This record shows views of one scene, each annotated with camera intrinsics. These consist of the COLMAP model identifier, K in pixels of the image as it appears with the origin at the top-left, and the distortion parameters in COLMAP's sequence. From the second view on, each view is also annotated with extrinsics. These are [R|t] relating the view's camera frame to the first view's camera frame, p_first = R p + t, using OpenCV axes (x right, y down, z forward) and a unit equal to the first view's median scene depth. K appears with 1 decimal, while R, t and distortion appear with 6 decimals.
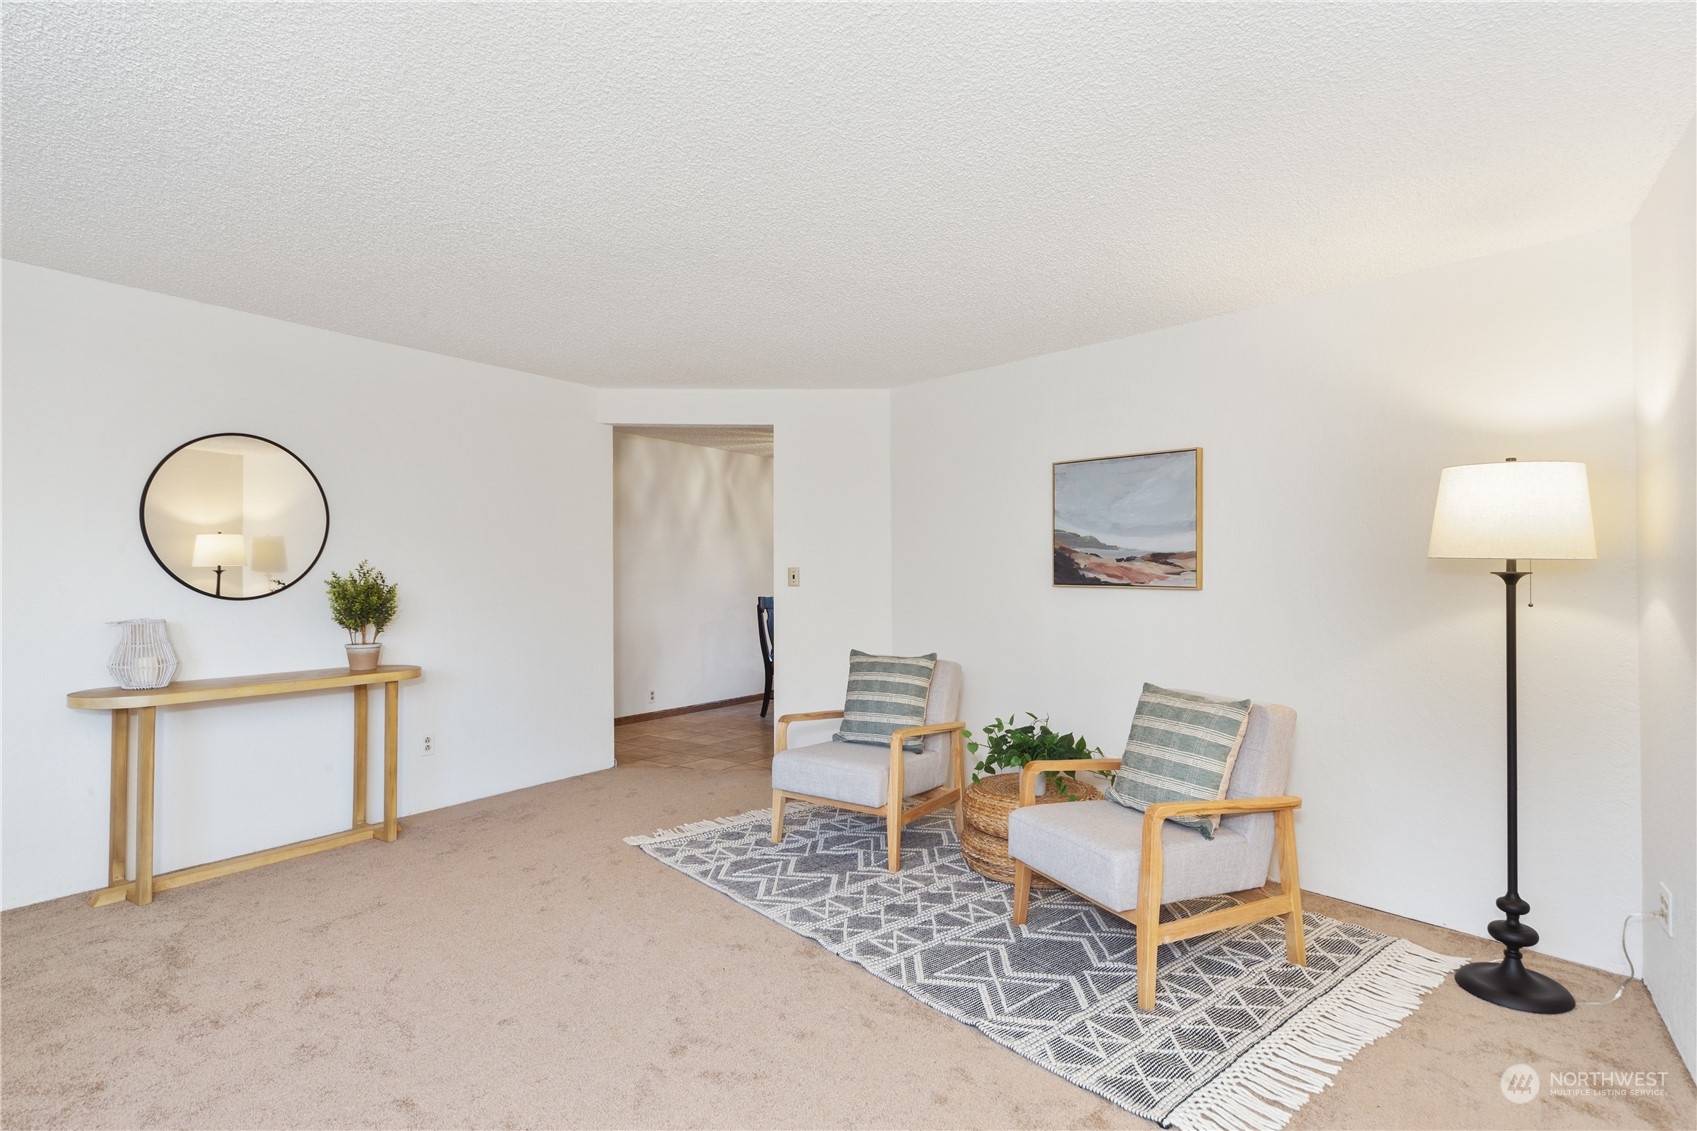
lens RADIAL K [[890.5, 0, 844.0], [0, 890.5, 557.0], [0, 0, 1]] dist [-0.002270, -0.000532]
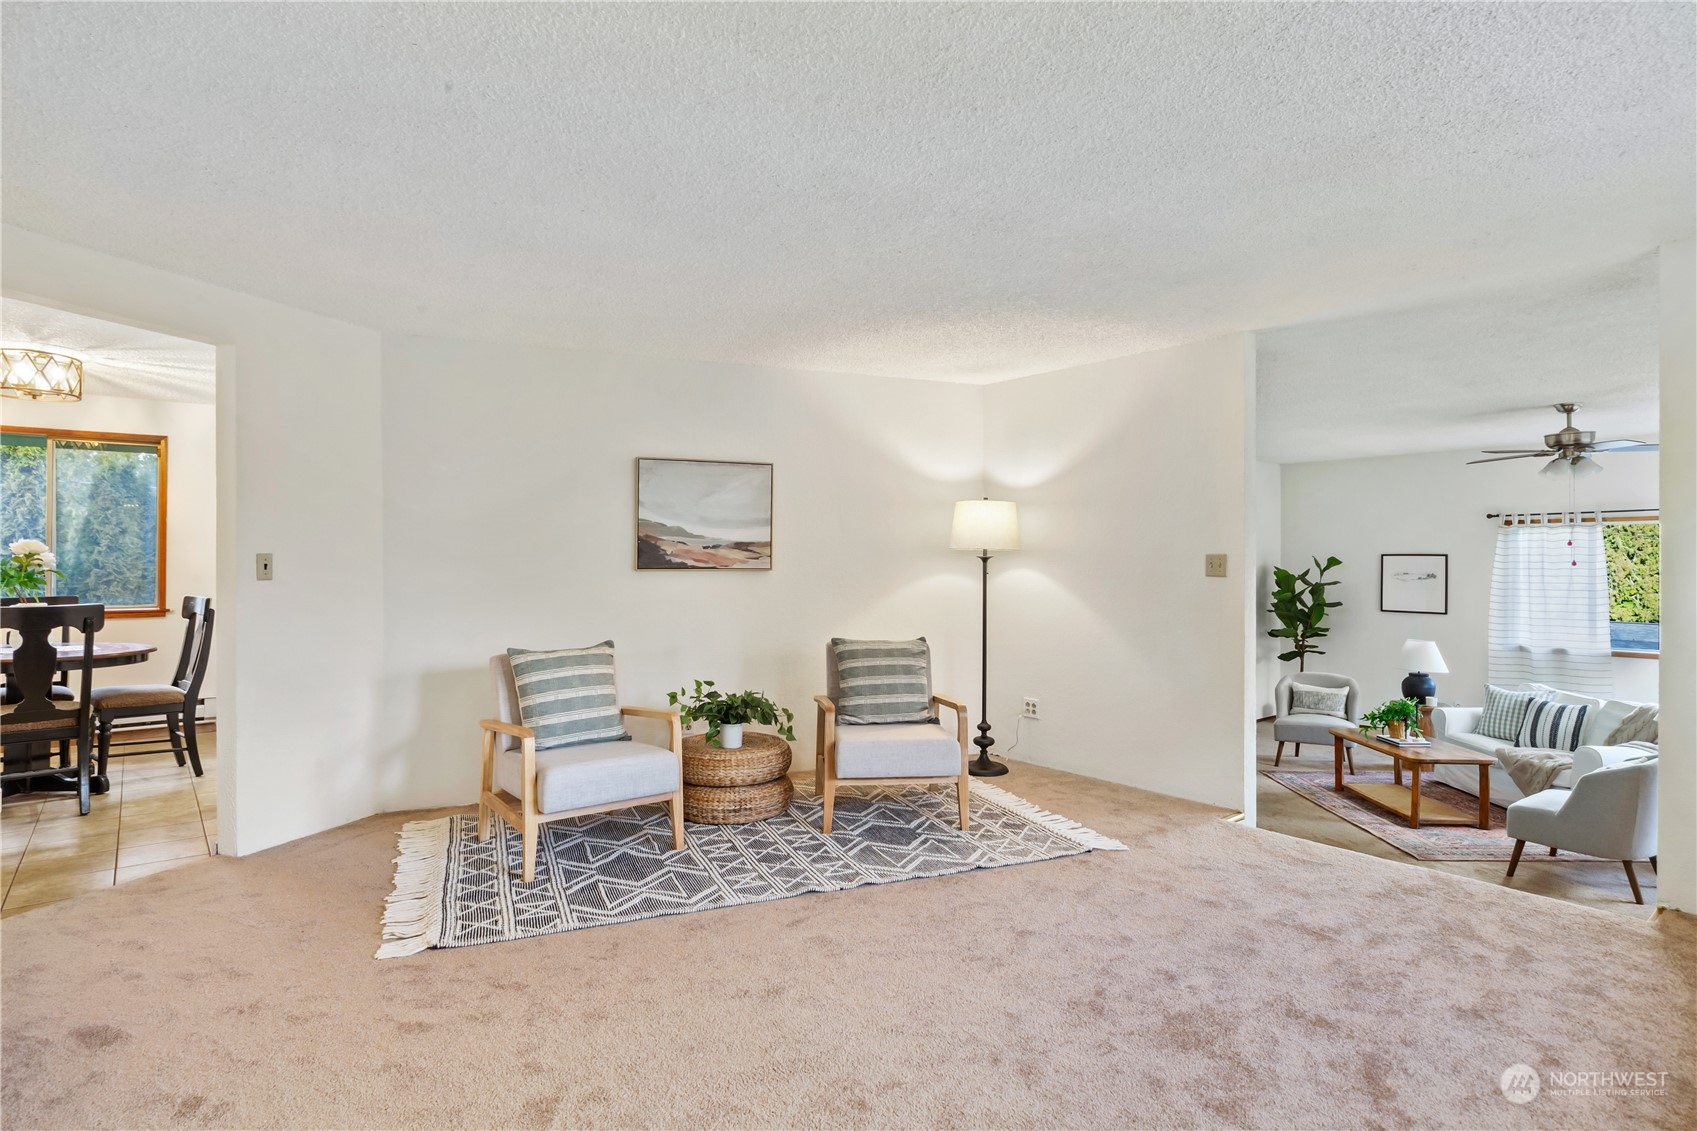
lens RADIAL K [[890.5, 0, 854.6], [0, 890.5, 561.3], [0, 0, 1]] dist [-0.002270, -0.000532]
pose [[0.289219, -0.009220, 0.957218, -0.828932], [-0.012758, 0.999828, 0.013485, 0.003700], [-0.957178, -0.016113, 0.289052, 0.491726]]
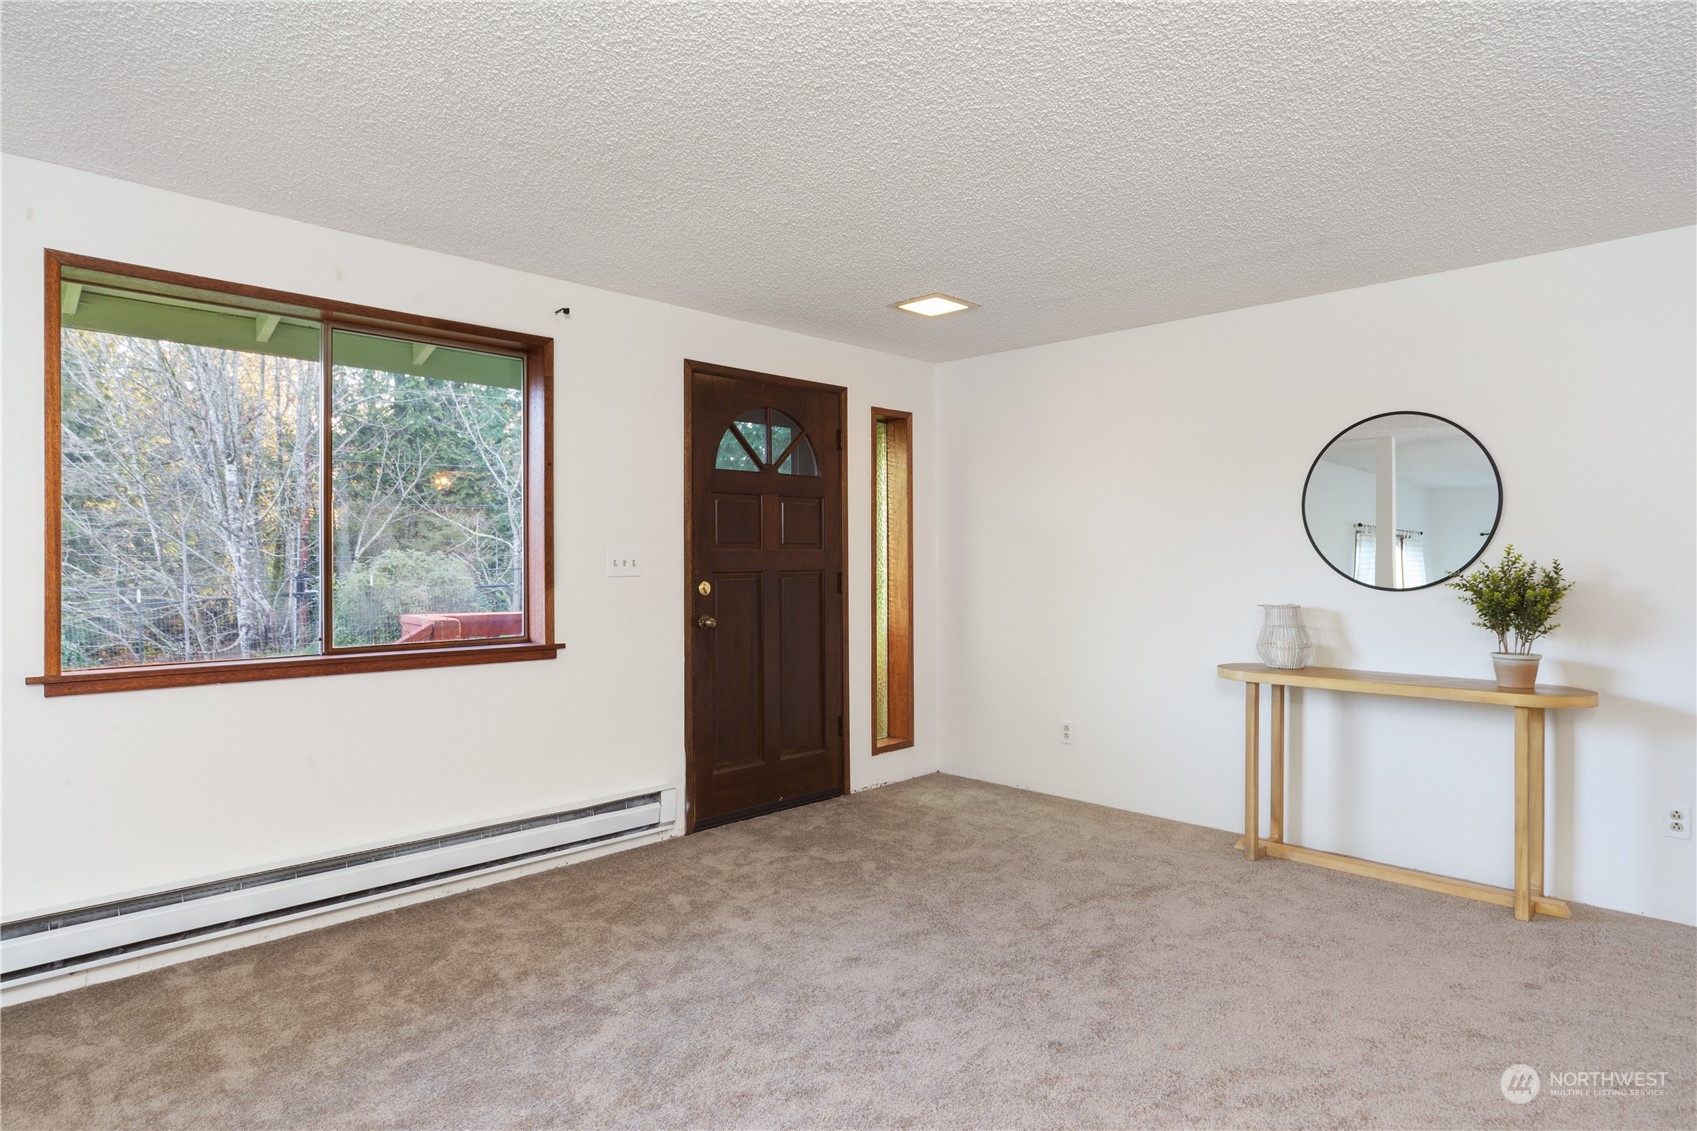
lens RADIAL K [[956.3, 0, 850.8], [0, 956.3, 559.4], [0, 0, 1]] dist [0.003295, 0.000719]
pose [[-0.189720, -0.007235, -0.981812, 0.403786], [0.014533, 0.999843, -0.010176, 0.016741], [0.981731, -0.016199, -0.189585, 0.622013]]
